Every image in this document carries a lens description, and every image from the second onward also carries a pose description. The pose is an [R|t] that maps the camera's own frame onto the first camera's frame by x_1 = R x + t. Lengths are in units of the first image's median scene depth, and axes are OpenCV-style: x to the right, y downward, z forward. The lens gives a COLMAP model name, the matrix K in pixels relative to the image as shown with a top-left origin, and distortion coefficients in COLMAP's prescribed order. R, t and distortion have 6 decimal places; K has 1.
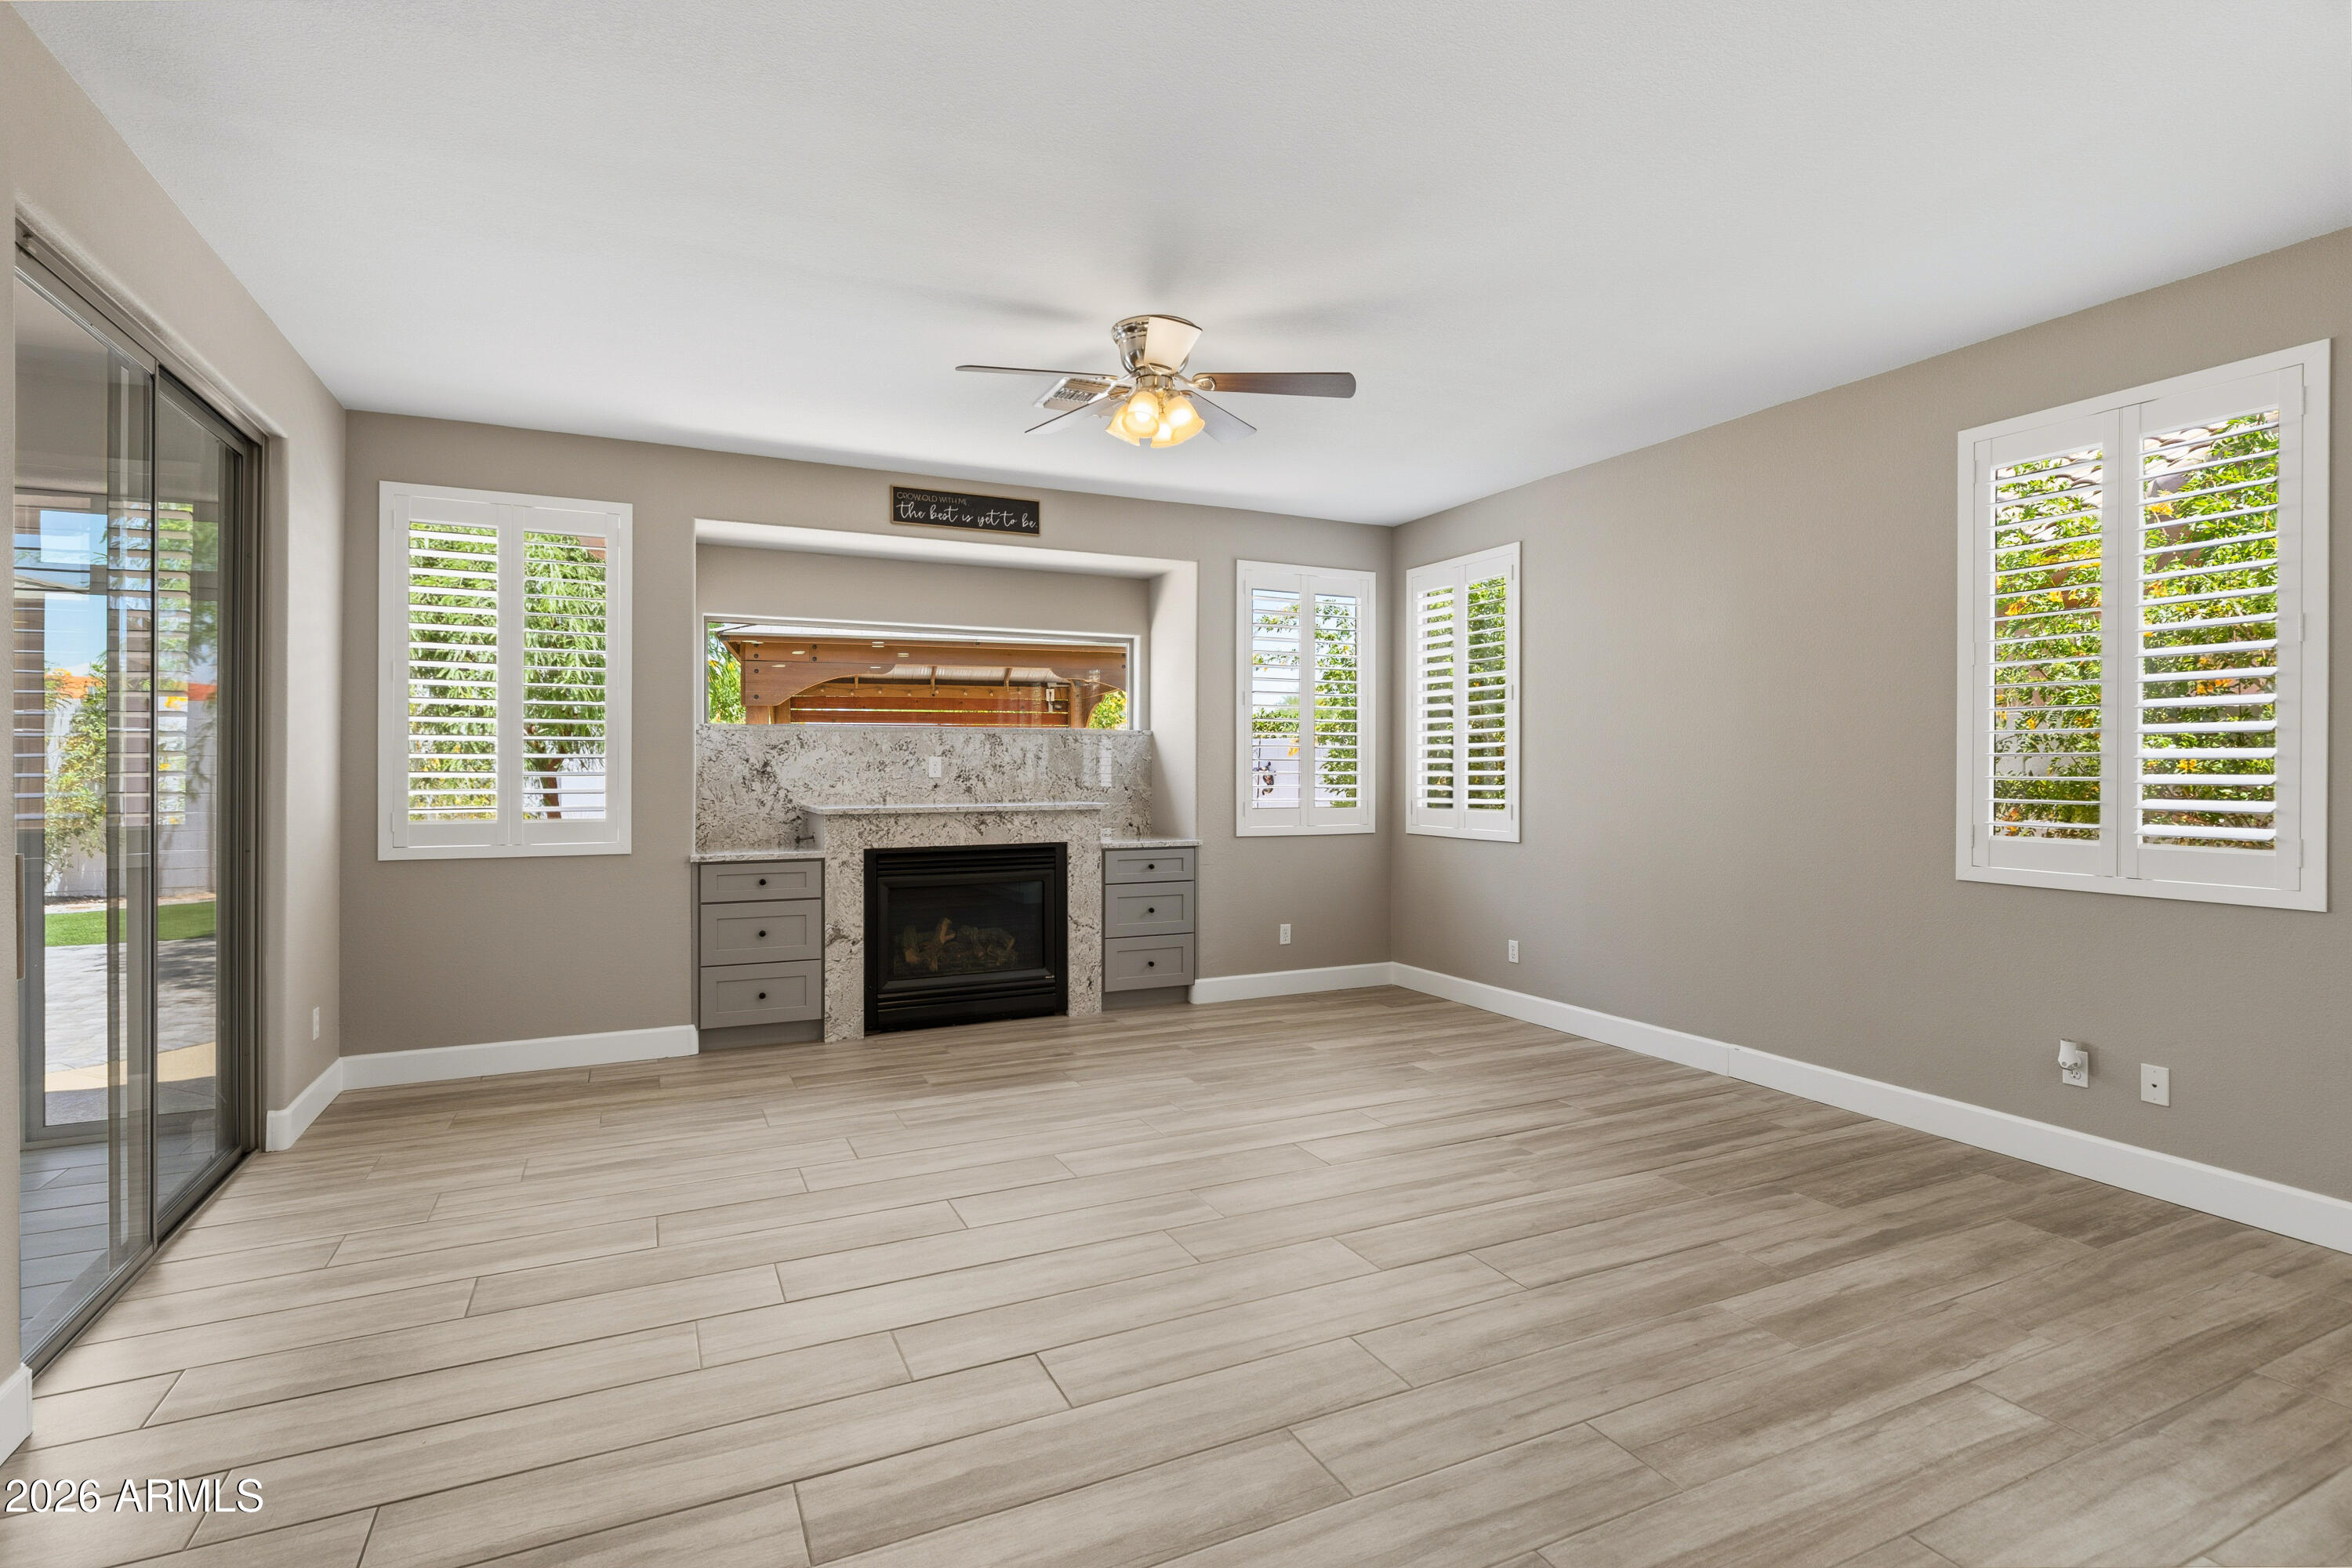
lens RADIAL K [[1116.9, 0, 1162.4], [0, 1116.9, 769.4], [0, 0, 1]] dist [-0.005249, -0.000369]
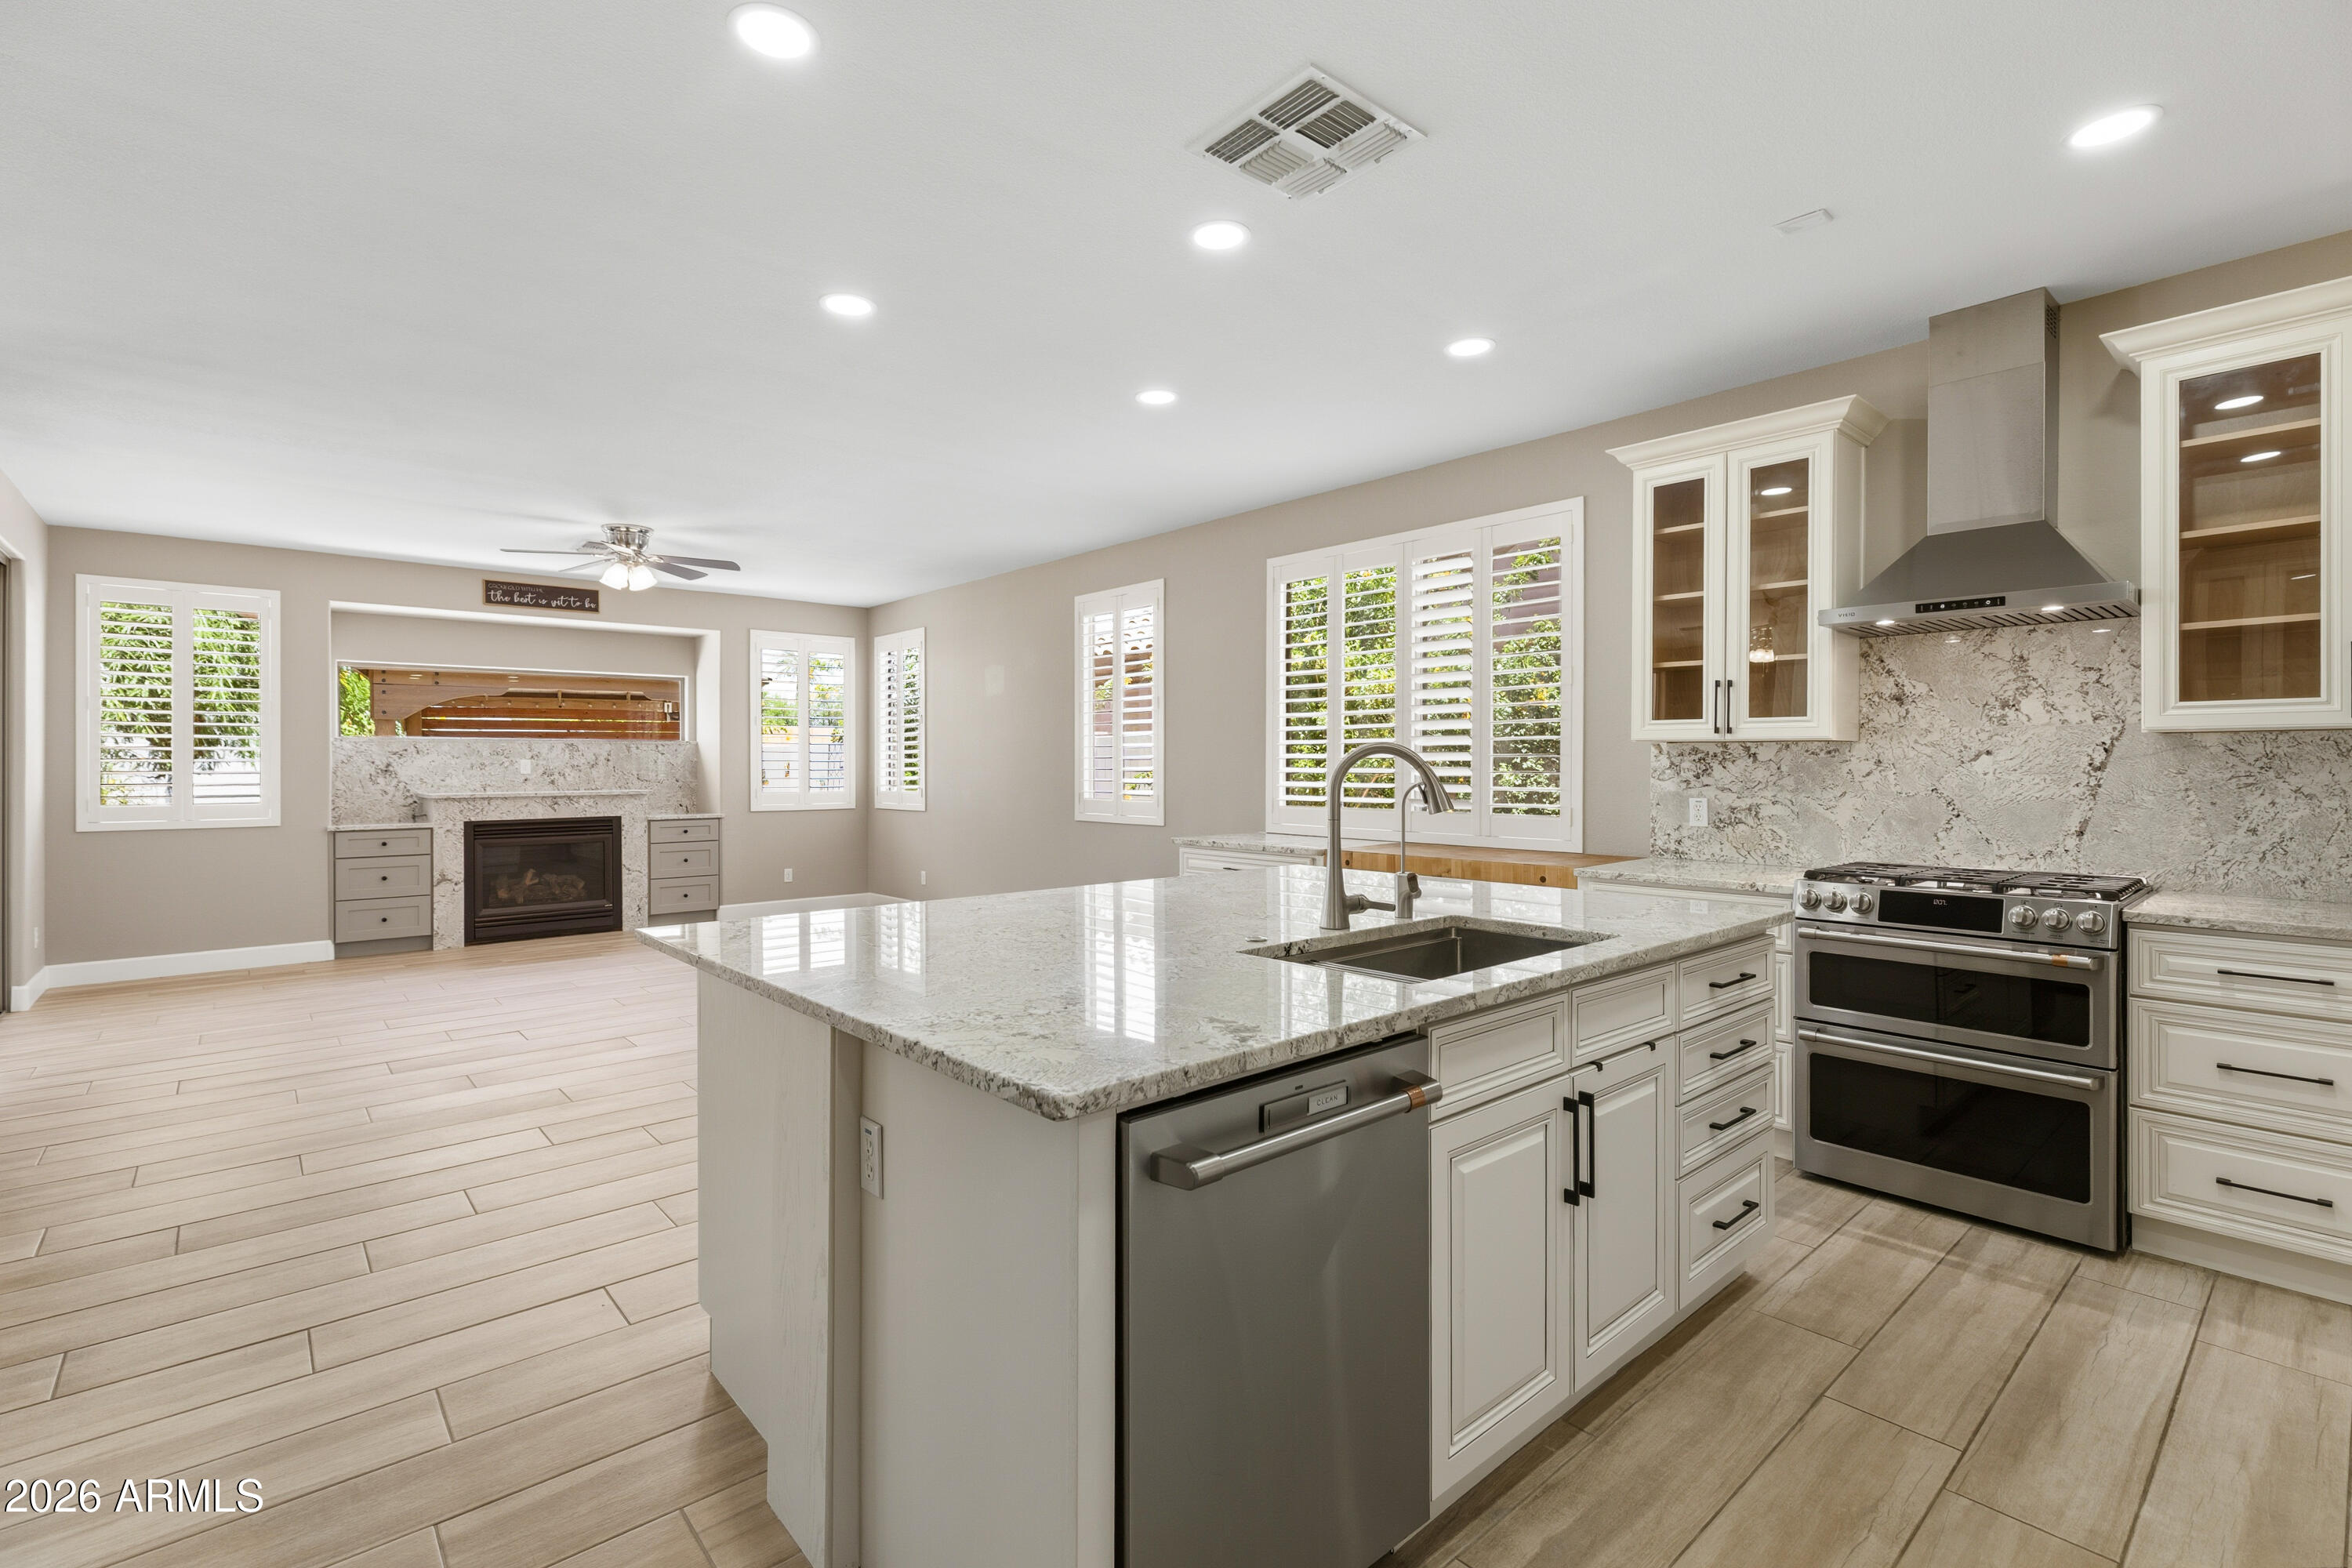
lens RADIAL K [[1055.6, 0, 1167.3], [0, 1055.6, 765.0], [0, 0, 1]] dist [0.001654, 0.000545]
pose [[0.961545, -0.004822, 0.274604, 0.243618], [0.005354, 0.999985, -0.001185, 0.002218], [-0.274594, 0.002610, 0.961557, -0.604469]]
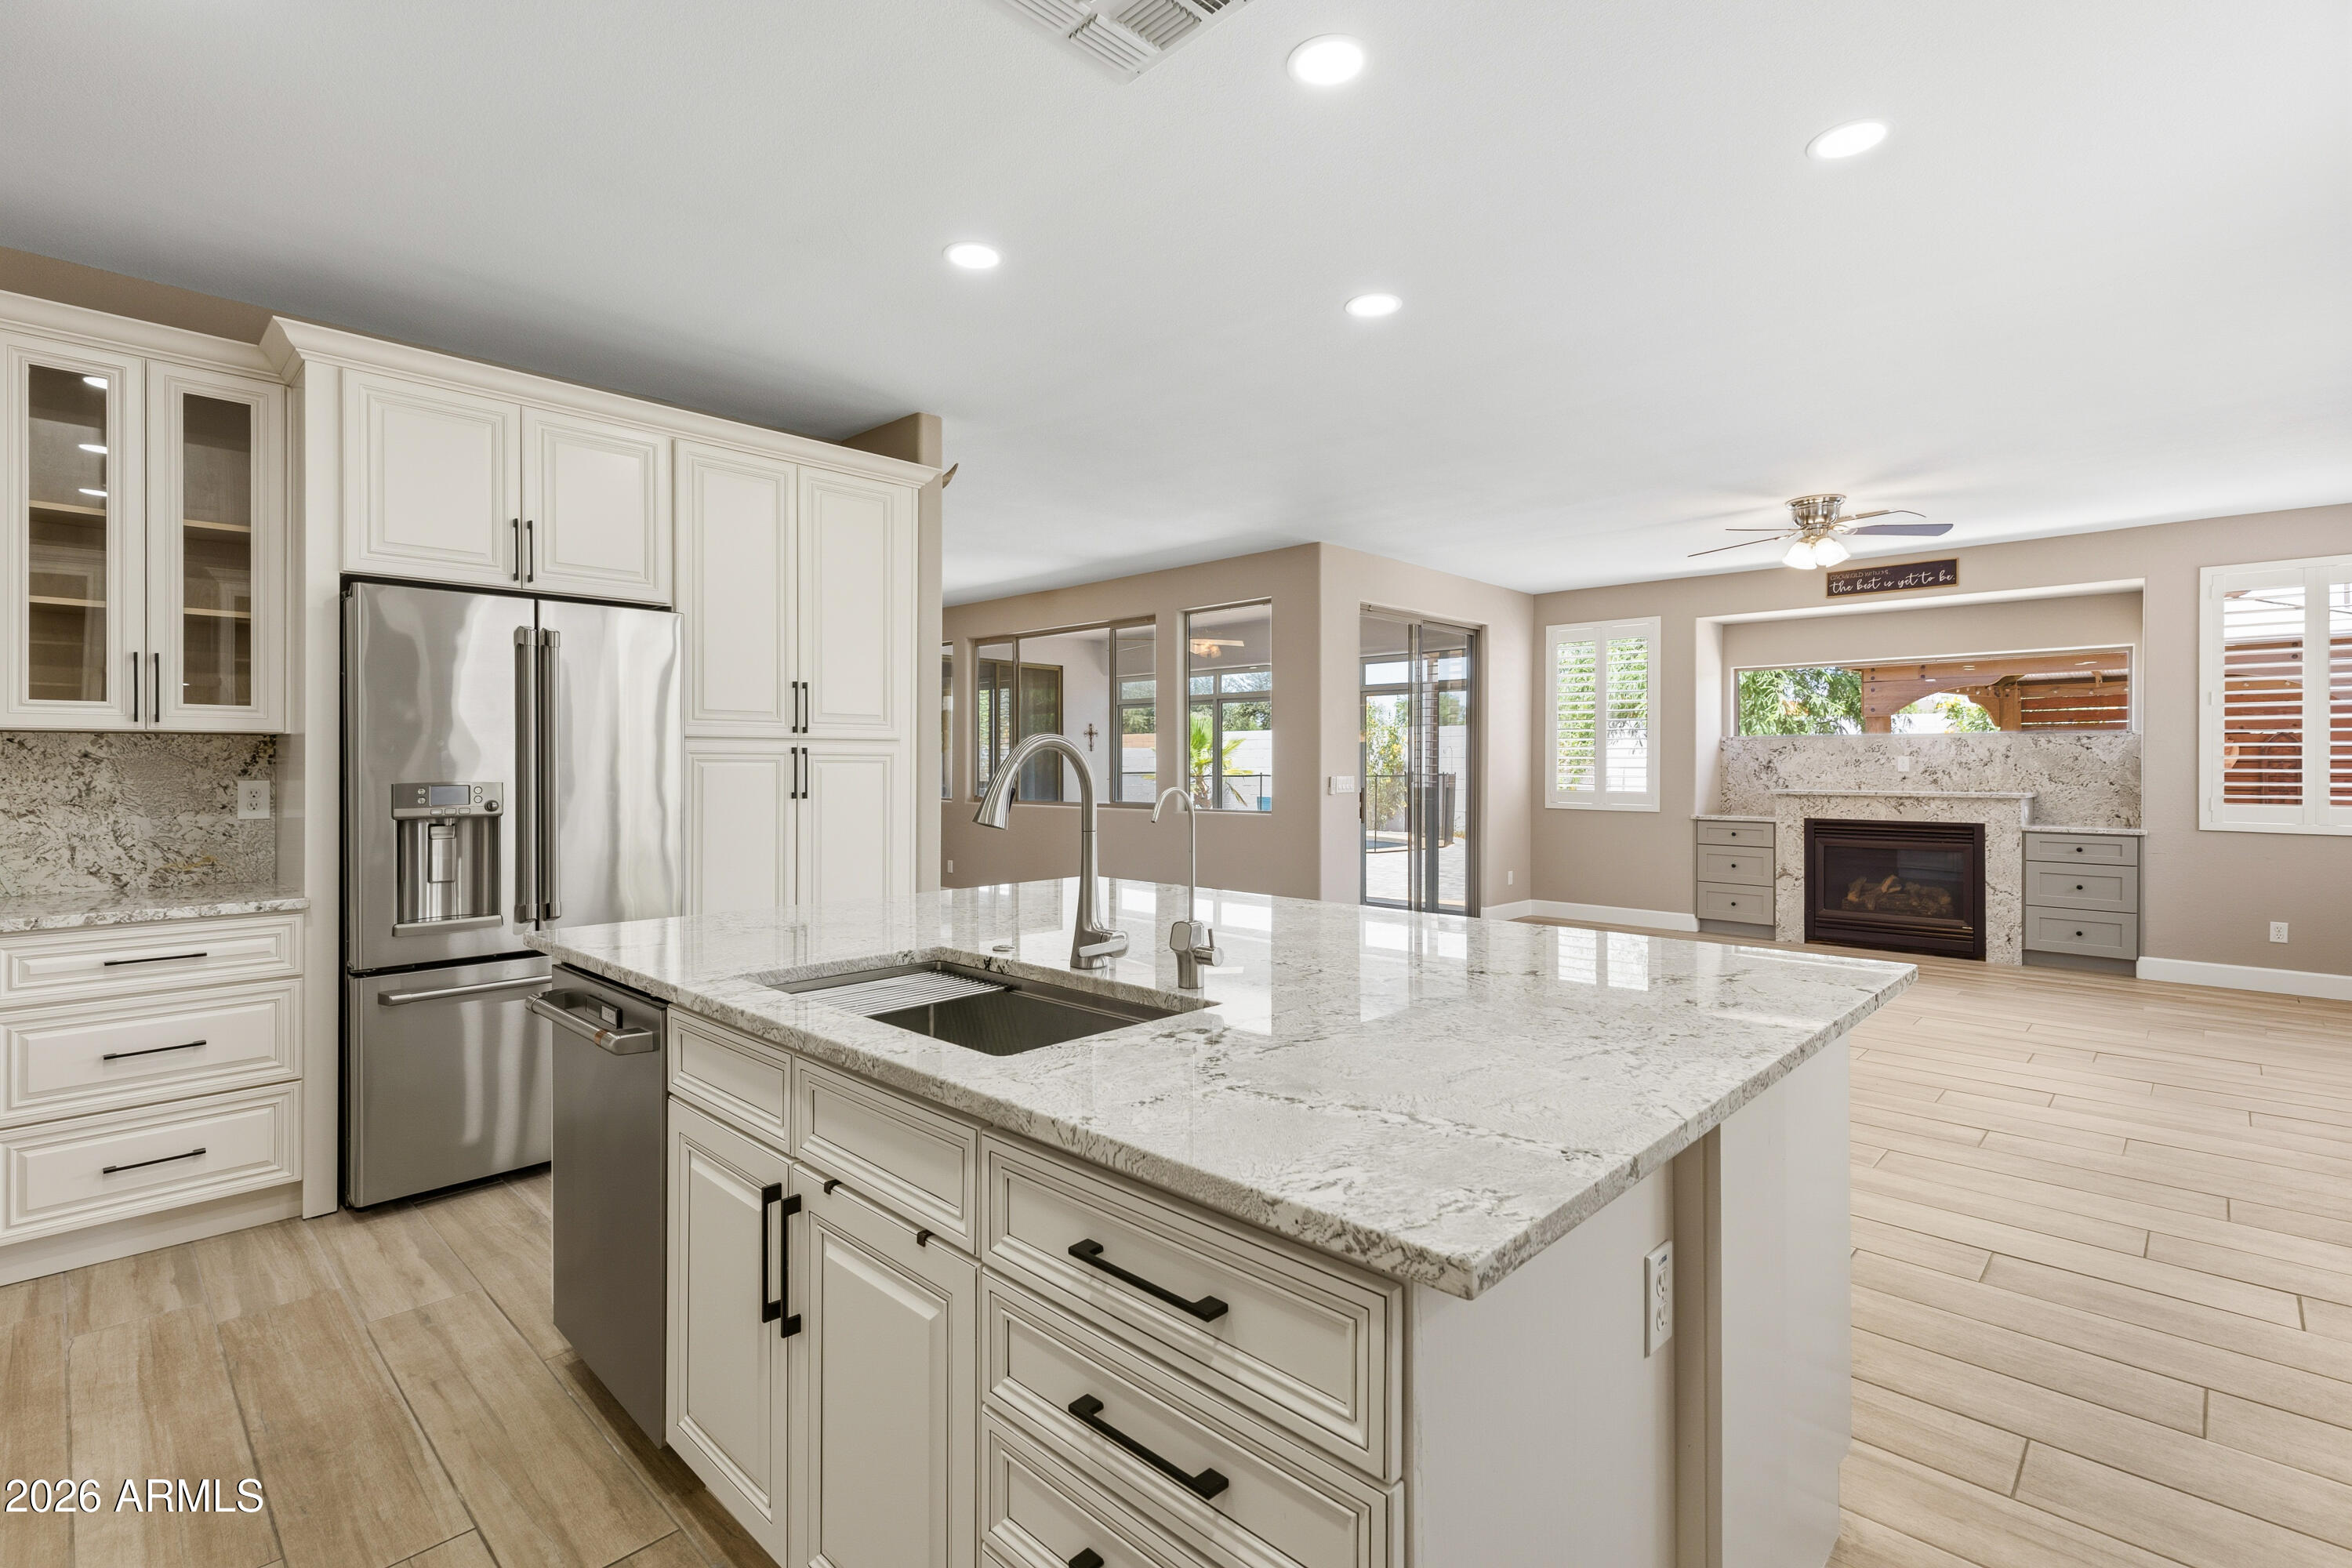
lens RADIAL K [[1080.3, 0, 1161.1], [0, 1080.3, 763.8], [0, 0, 1]] dist [0.002941, 0.000765]
pose [[0.348548, 0.000344, -0.937291, 0.768573], [-0.003883, 0.999992, -0.001077, 0.002871], [0.937283, 0.004015, 0.348547, -0.311095]]
